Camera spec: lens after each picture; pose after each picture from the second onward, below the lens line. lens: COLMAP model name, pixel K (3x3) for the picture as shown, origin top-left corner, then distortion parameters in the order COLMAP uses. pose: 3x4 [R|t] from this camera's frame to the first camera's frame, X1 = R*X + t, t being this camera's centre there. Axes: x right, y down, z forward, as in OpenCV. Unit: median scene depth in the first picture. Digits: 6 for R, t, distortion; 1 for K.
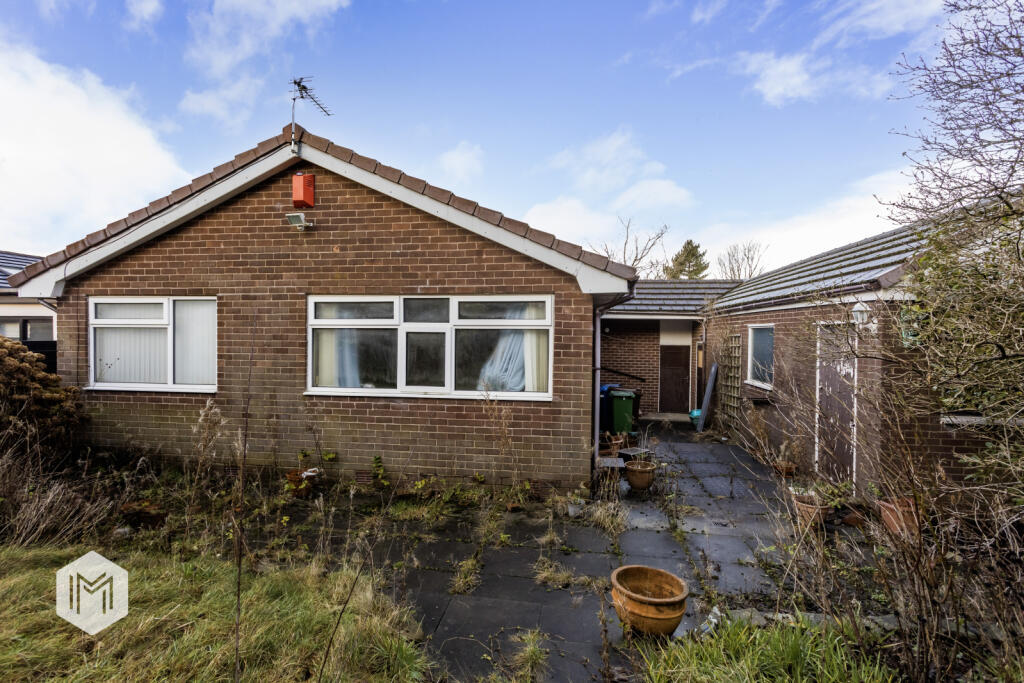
lens RADIAL K [[481.4, 0, 514.0], [0, 481.4, 342.9], [0, 0, 1]] dist [-0.001864, 0.000124]
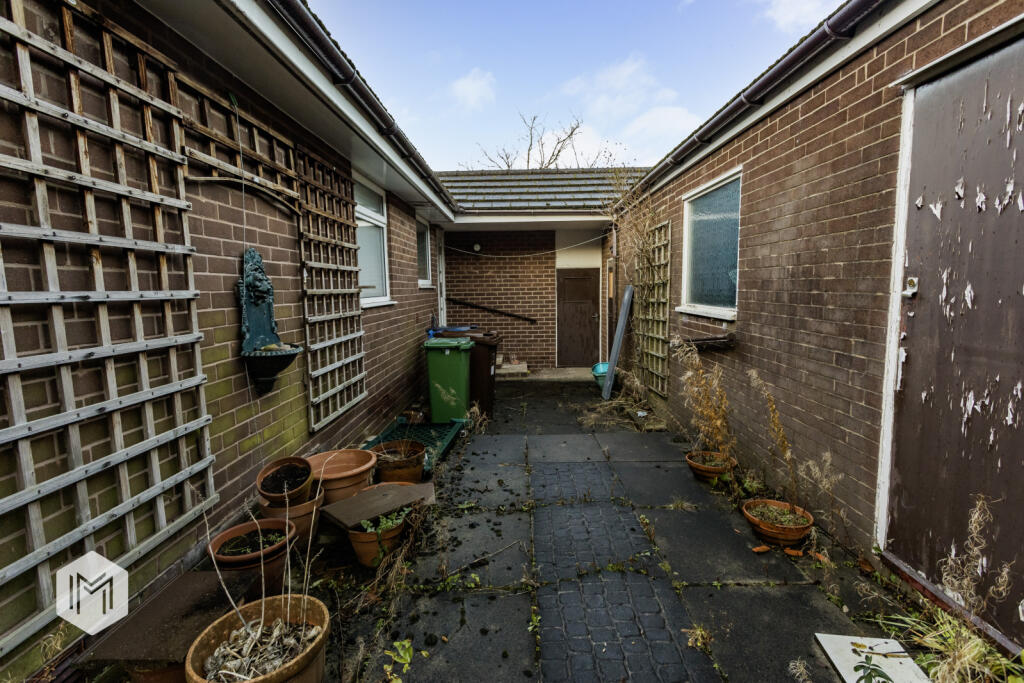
lens RADIAL K [[481.4, 0, 514.0], [0, 481.4, 342.9], [0, 0, 1]] dist [-0.001864, 0.000124]
pose [[0.991622, -0.044391, 0.121307, 0.174711], [0.032340, 0.994505, 0.099570, 0.043280], [-0.125061, -0.094813, 0.987608, 0.366428]]
